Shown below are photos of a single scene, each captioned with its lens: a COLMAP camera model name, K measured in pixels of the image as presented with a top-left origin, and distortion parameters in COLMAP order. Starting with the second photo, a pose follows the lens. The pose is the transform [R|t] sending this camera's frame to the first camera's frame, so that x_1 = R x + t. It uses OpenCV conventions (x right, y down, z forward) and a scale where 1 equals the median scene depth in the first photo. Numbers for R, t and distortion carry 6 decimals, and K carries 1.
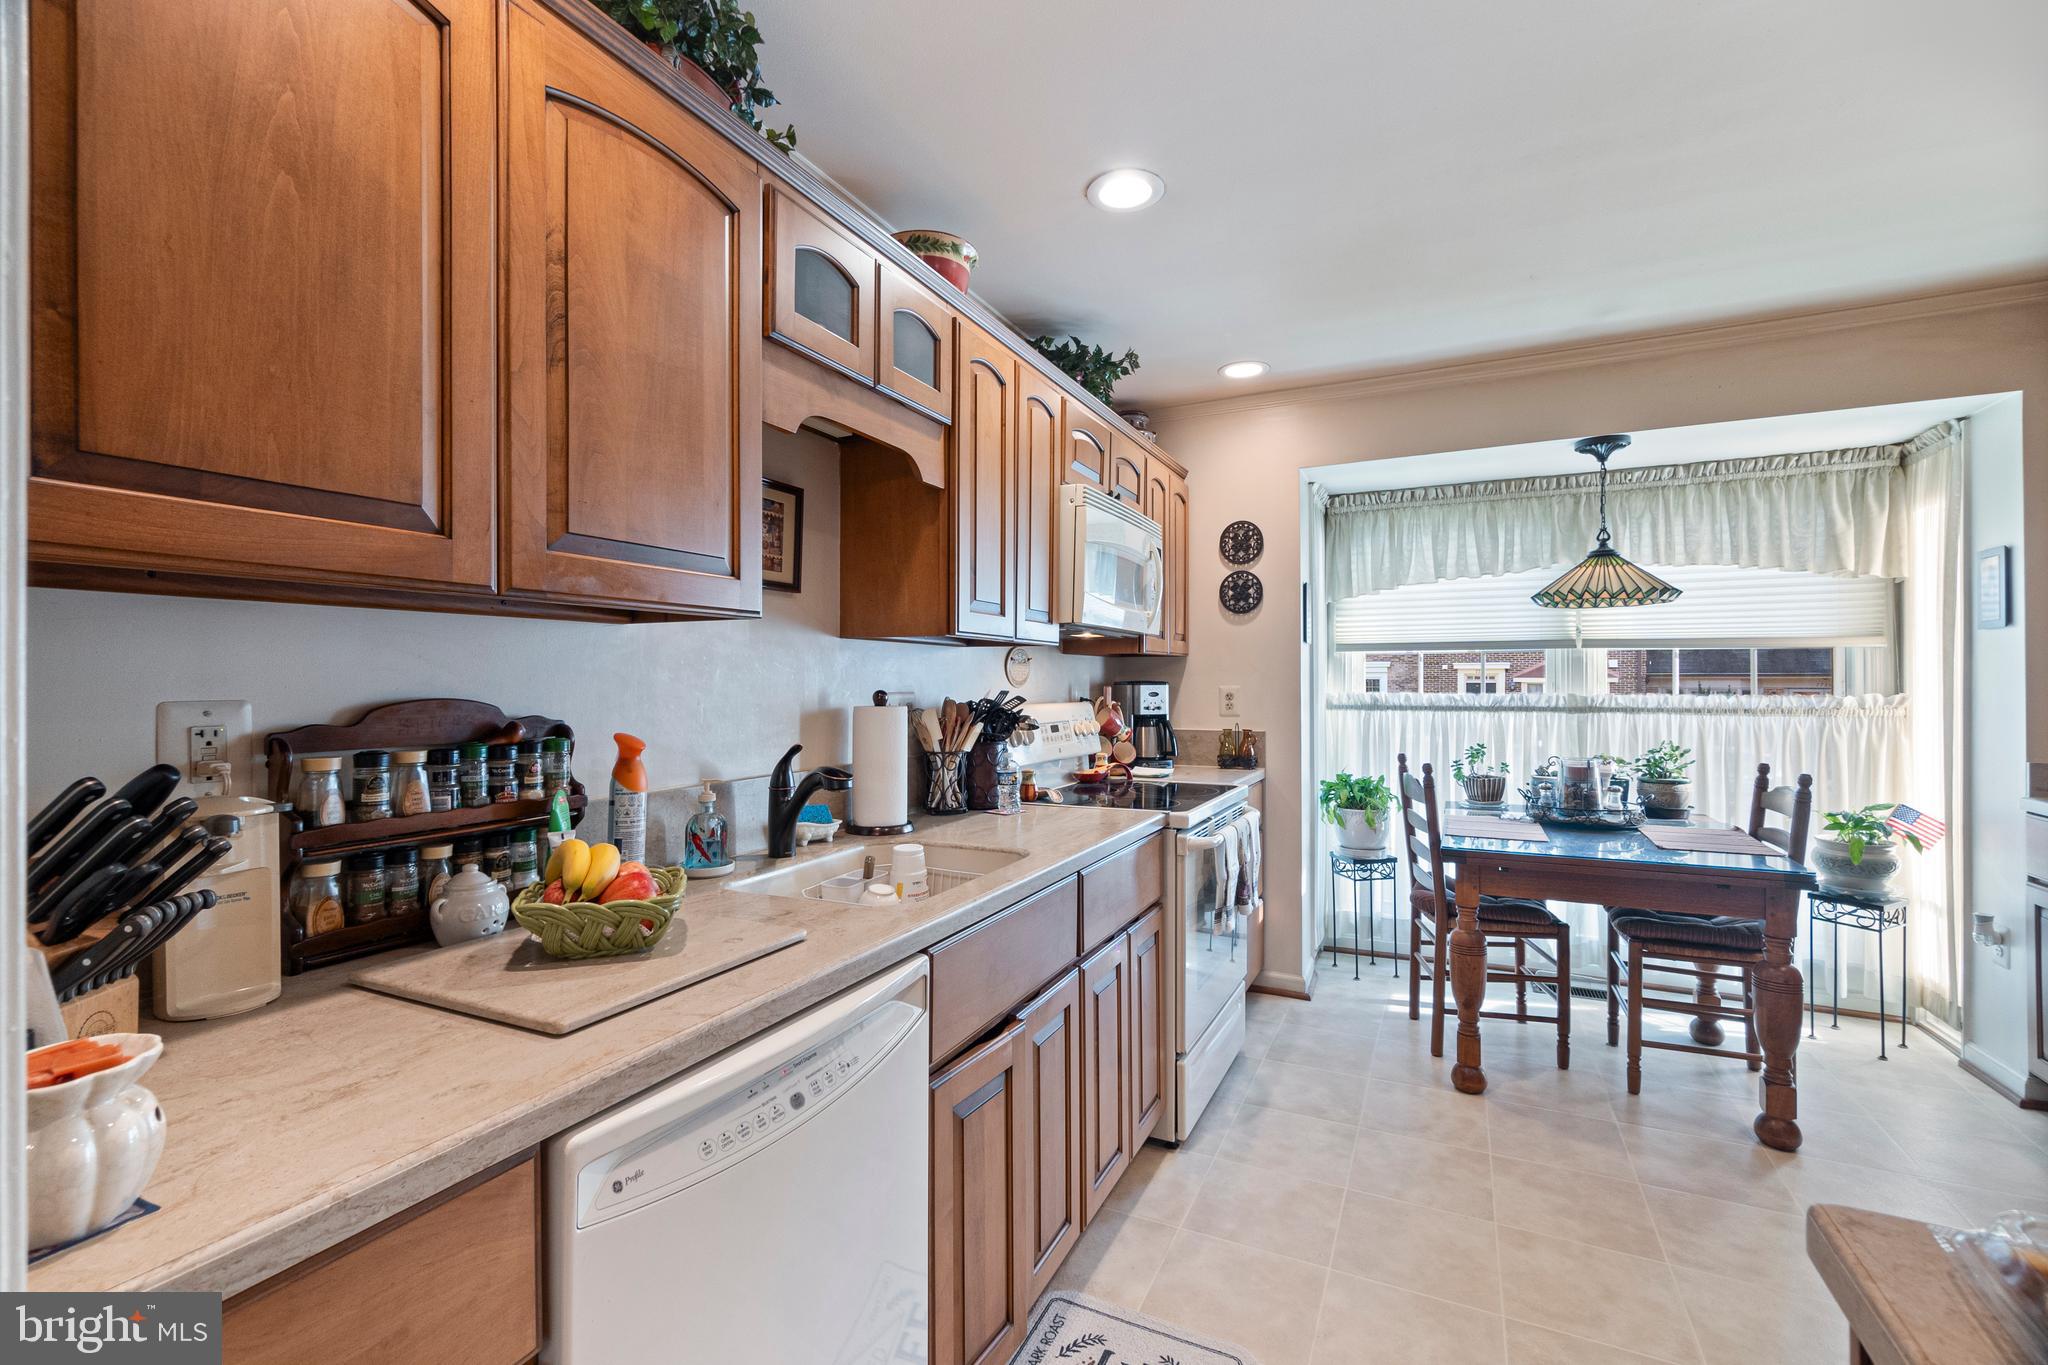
lens RADIAL K [[890.7, 0, 1020.7], [0, 890.7, 676.1], [0, 0, 1]] dist [-0.006832, 0.001895]
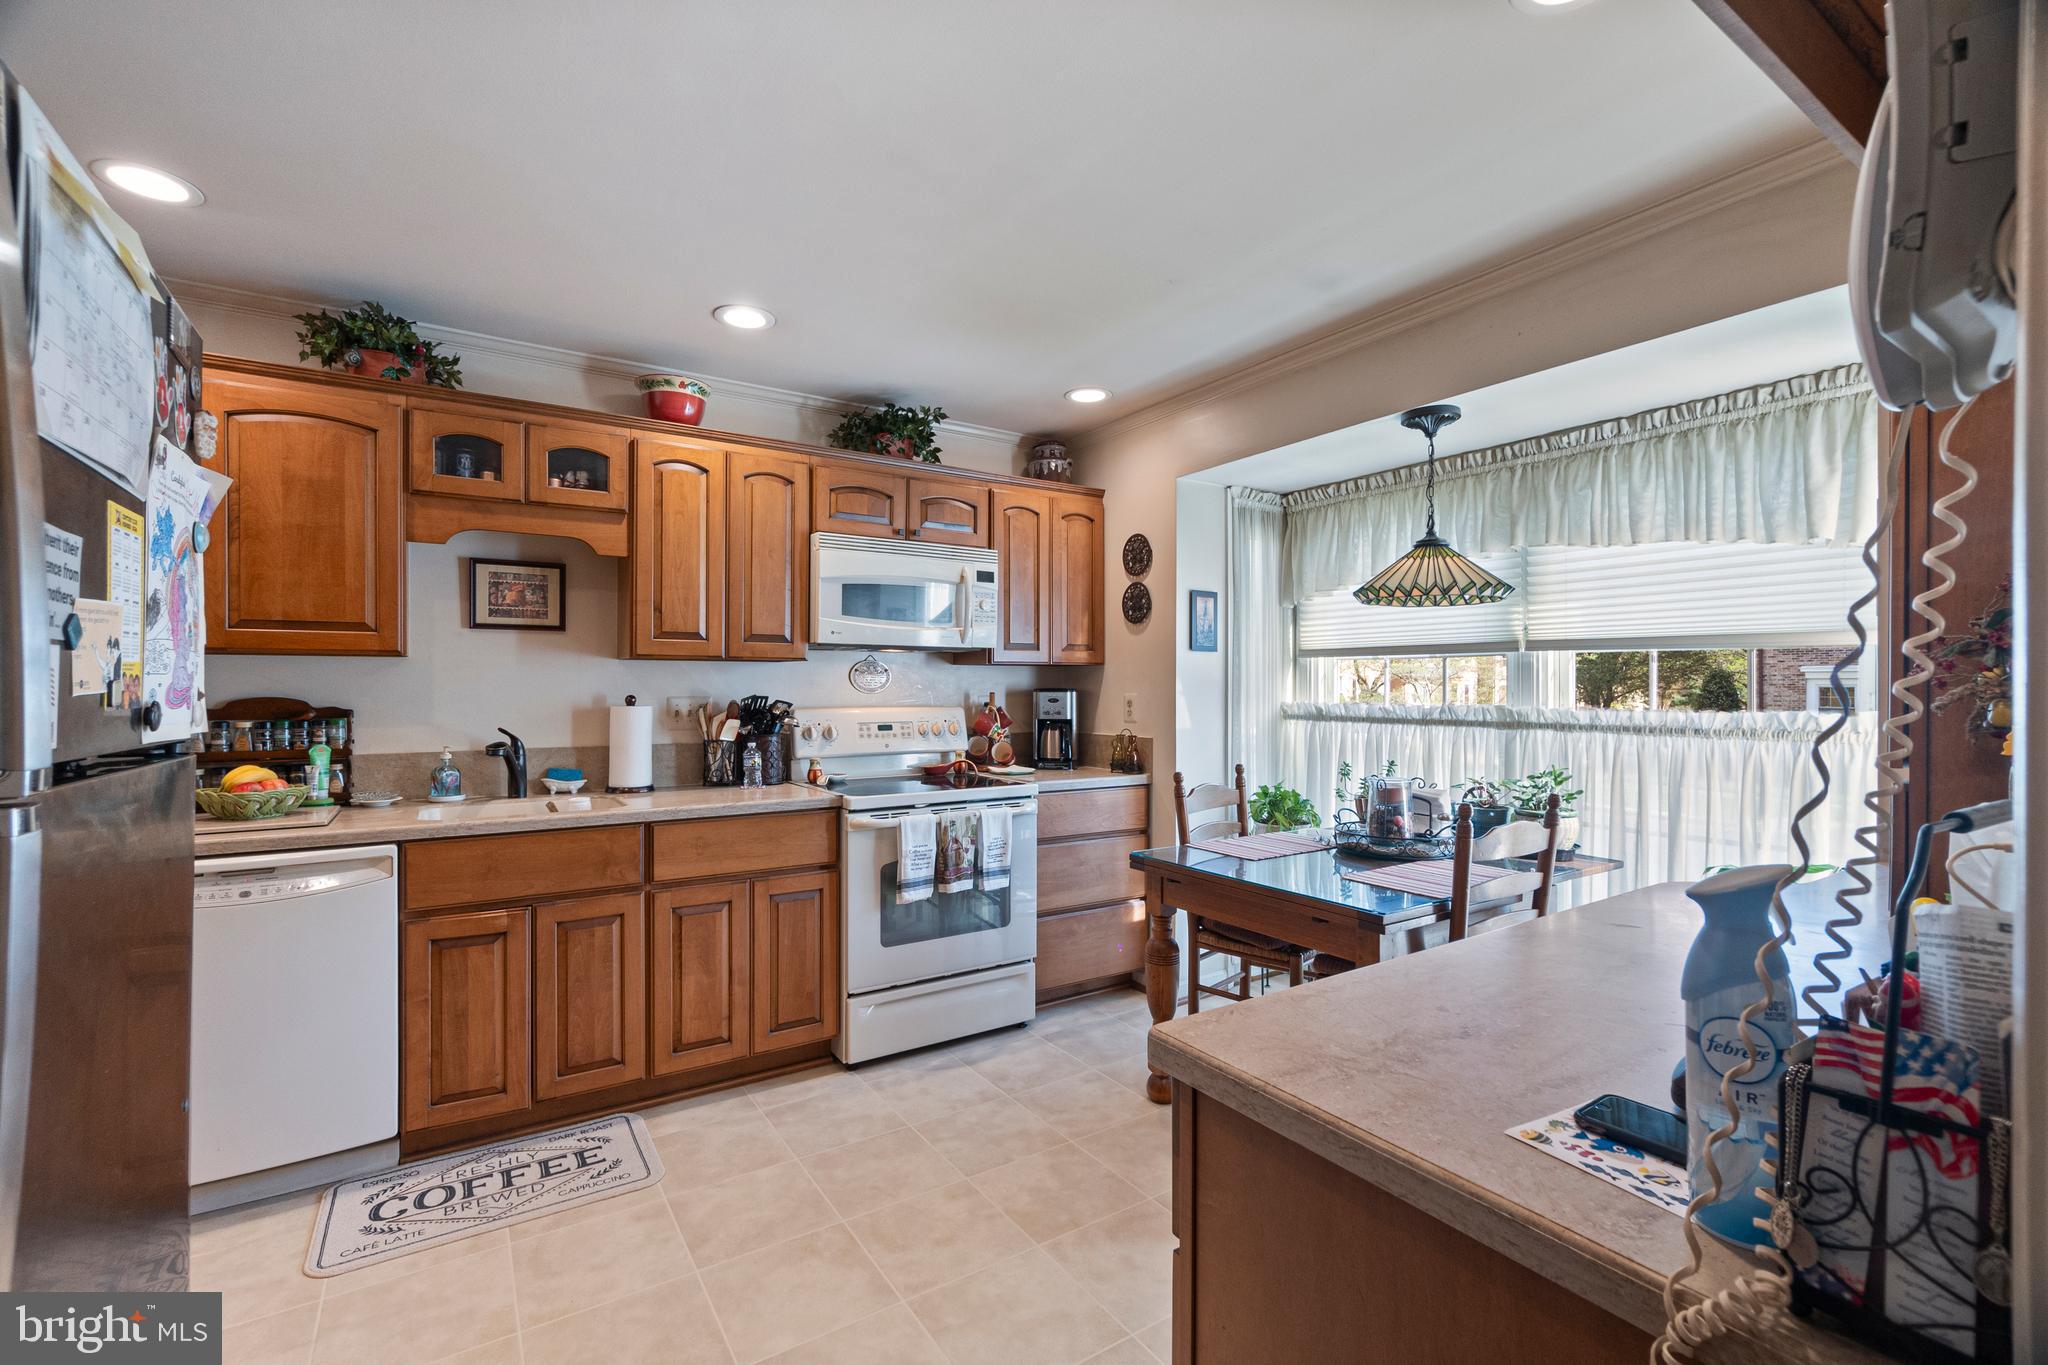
lens RADIAL K [[890.7, 0, 1020.8], [0, 890.7, 680.8], [0, 0, 1]] dist [-0.006832, 0.001895]
pose [[0.857283, -0.000138, -0.514846, 0.726677], [0.000737, 0.999999, 0.000959, -0.005311], [0.514846, -0.001202, 0.857282, 0.049838]]
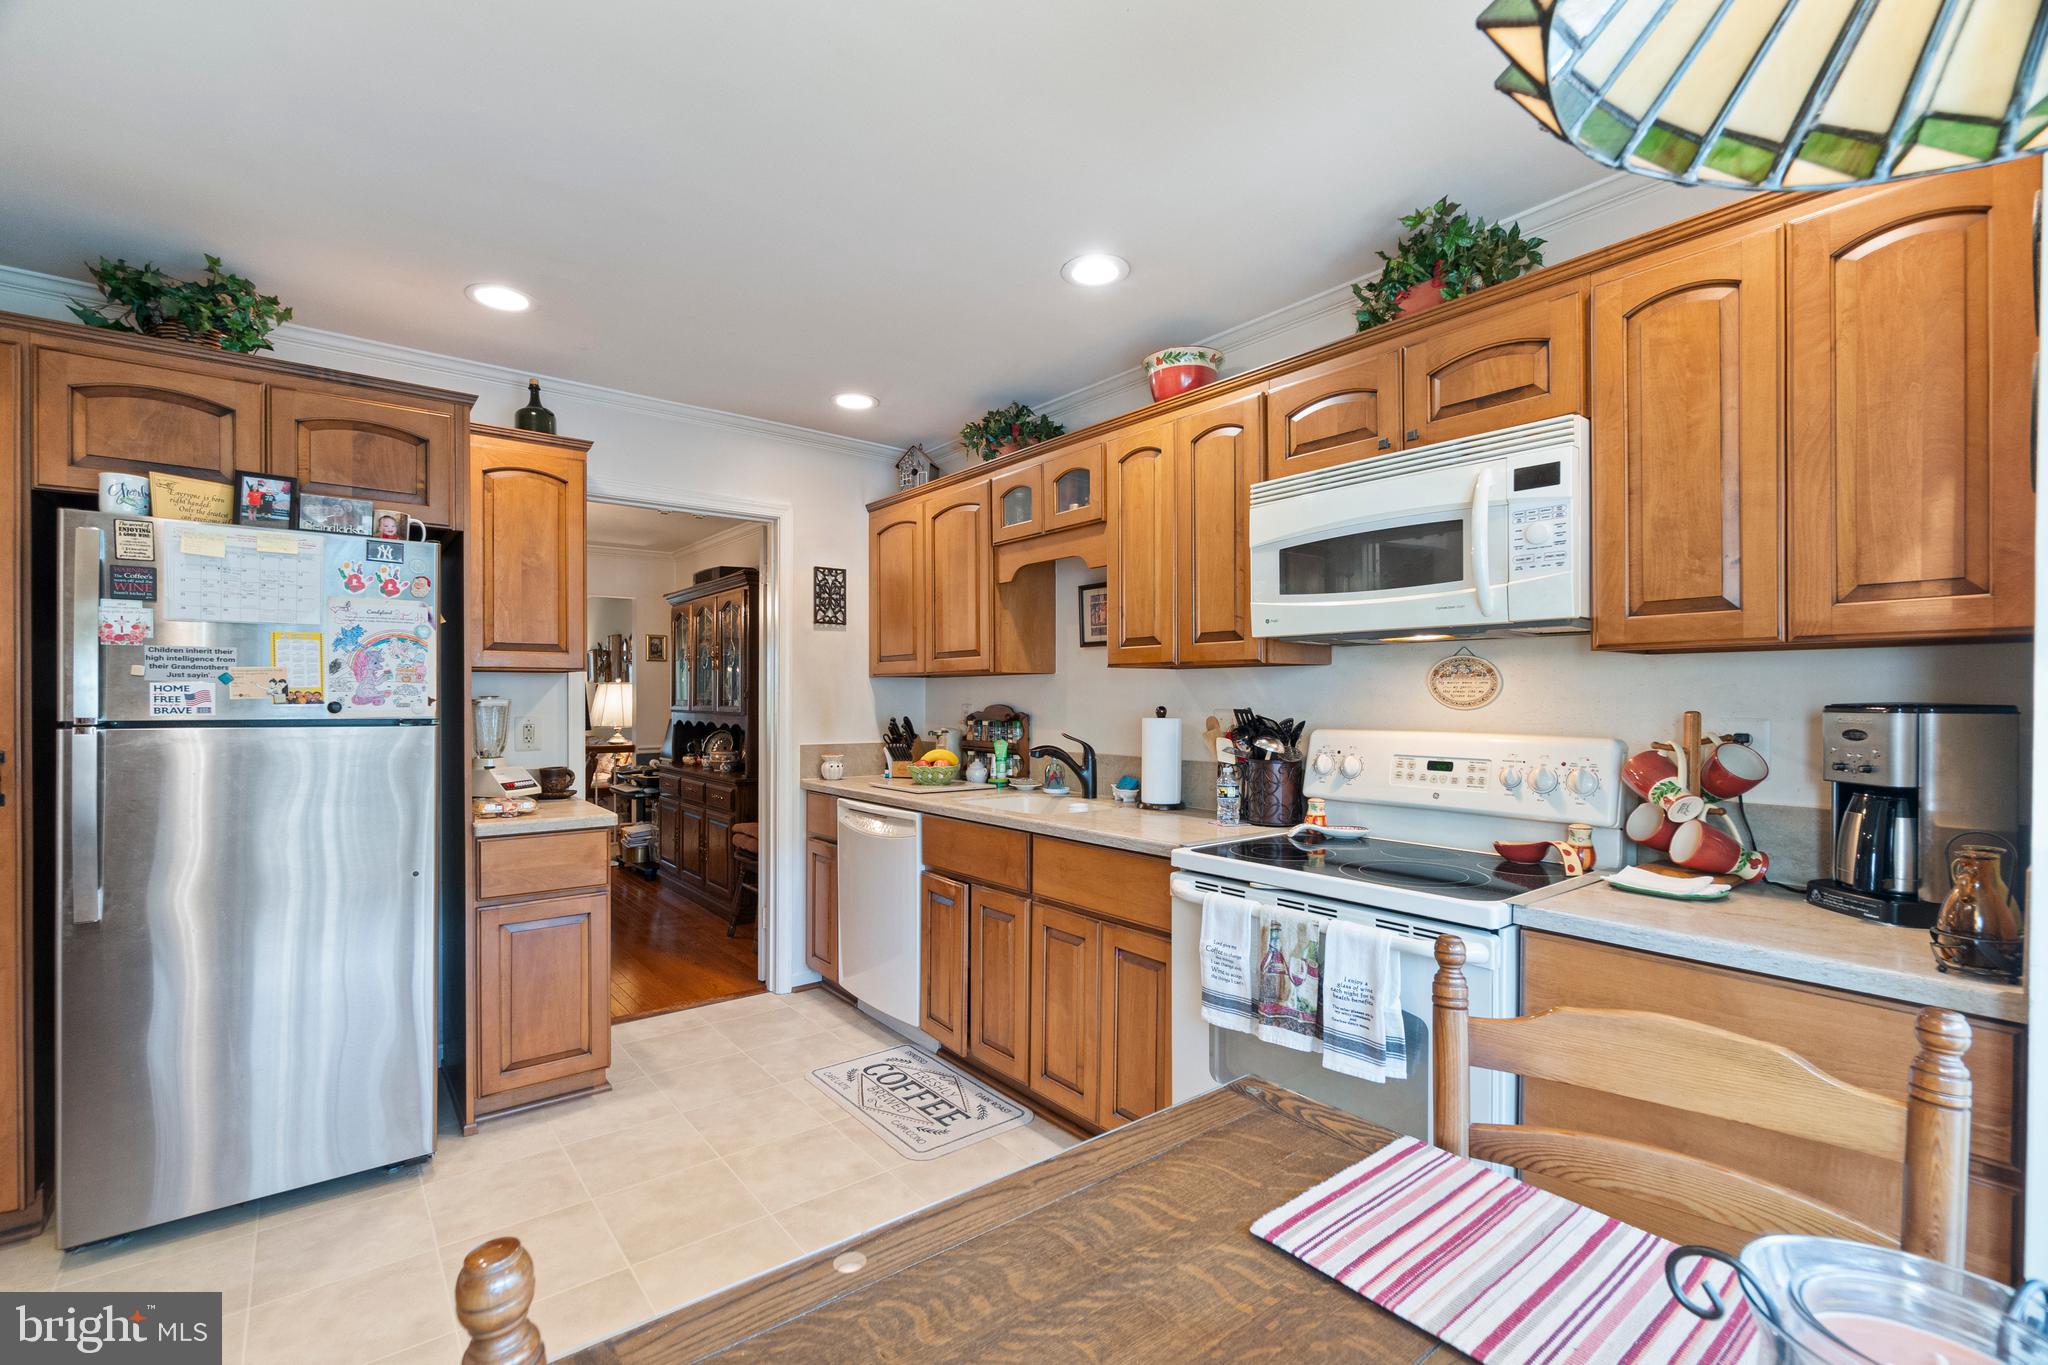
lens RADIAL K [[890.7, 0, 1014.1], [0, 890.7, 701.8], [0, 0, 1]] dist [-0.006832, 0.001895]
pose [[-0.438804, 0.002345, -0.898580, 0.753457], [0.001455, 0.999997, 0.001900, 0.003582], [0.898582, -0.000473, -0.438806, 0.890699]]
